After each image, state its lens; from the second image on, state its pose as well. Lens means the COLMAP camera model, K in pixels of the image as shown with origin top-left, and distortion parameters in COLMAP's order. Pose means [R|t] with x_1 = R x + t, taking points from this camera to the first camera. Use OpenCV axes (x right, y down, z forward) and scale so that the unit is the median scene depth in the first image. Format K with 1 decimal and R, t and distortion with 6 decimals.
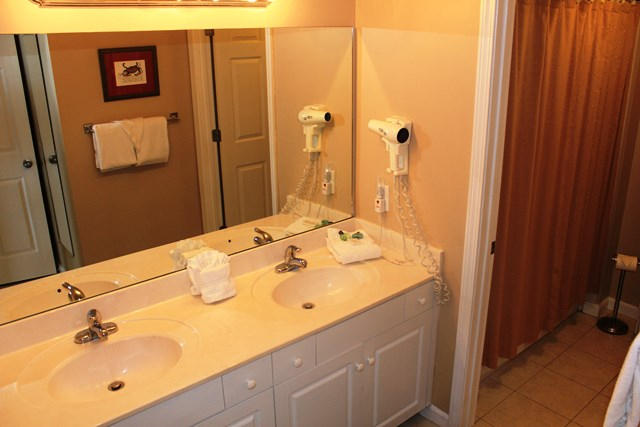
lens RADIAL K [[549.1, 0, 320.4], [0, 549.1, 216.1], [0, 0, 1]] dist [-0.129224, 0.111187]
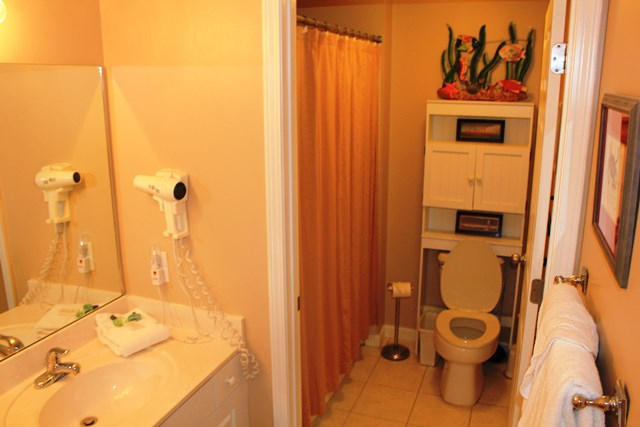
lens RADIAL K [[549.1, 0, 320.2], [0, 549.1, 215.6], [0, 0, 1]] dist [-0.129224, 0.111187]
pose [[0.873609, -0.114809, 0.472891, -0.055046], [0.157374, 0.986206, -0.051297, -0.029720], [-0.460479, 0.119234, 0.879626, 0.149726]]
